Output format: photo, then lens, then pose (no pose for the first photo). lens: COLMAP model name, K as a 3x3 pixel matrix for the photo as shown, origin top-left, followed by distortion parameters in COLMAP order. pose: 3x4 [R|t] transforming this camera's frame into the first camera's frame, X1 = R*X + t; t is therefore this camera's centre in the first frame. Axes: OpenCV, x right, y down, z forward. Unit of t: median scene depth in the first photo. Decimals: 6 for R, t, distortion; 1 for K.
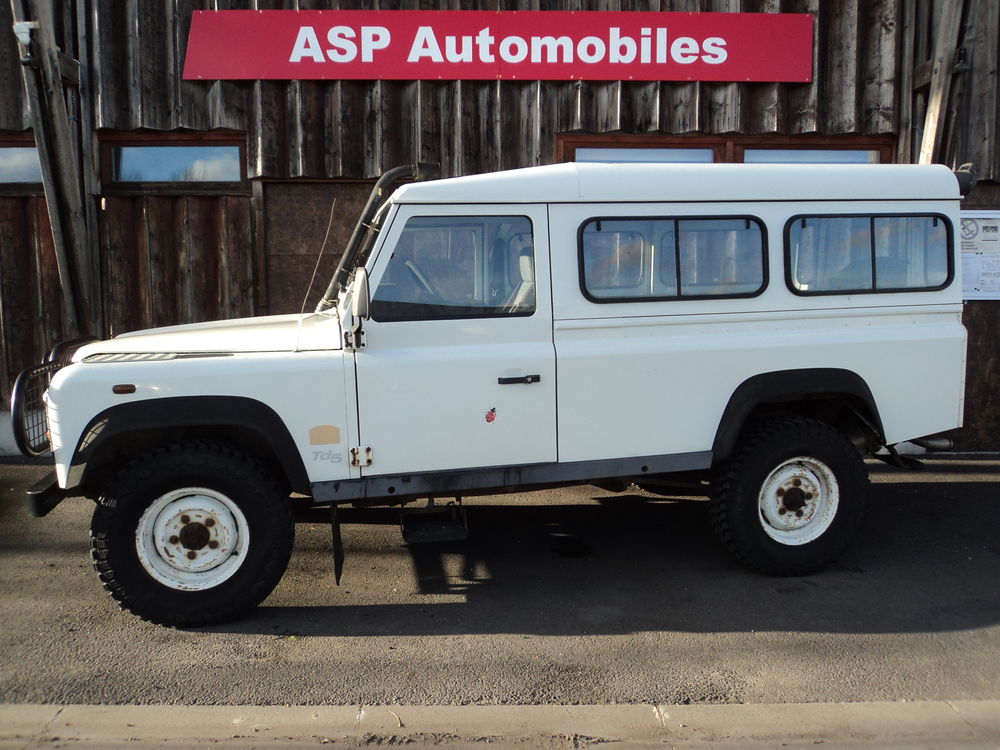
lens RADIAL K [[800.4, 0, 500.7], [0, 800.4, 370.0], [0, 0, 1]] dist [-0.003487, -0.009808]
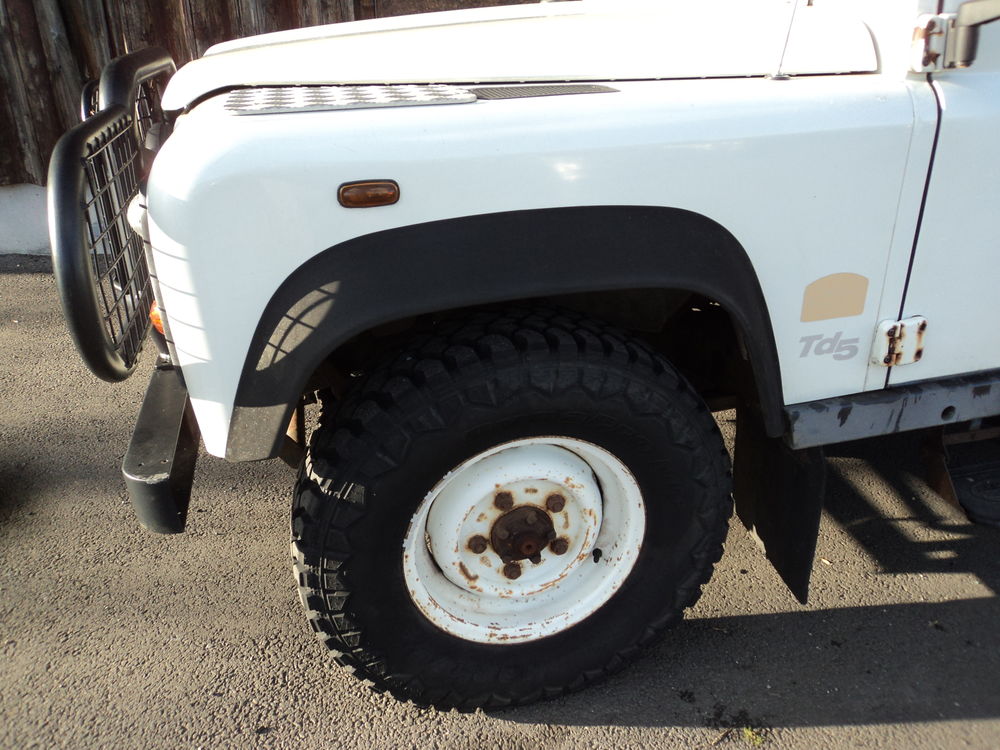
lens RADIAL K [[800.4, 0, 500.7], [0, 800.4, 370.0], [0, 0, 1]] dist [-0.003487, -0.009808]
pose [[0.999502, -0.014873, 0.027821, -0.405629], [0.005517, 0.950716, 0.310015, -0.009843], [-0.031061, -0.309707, 0.950324, 0.617941]]
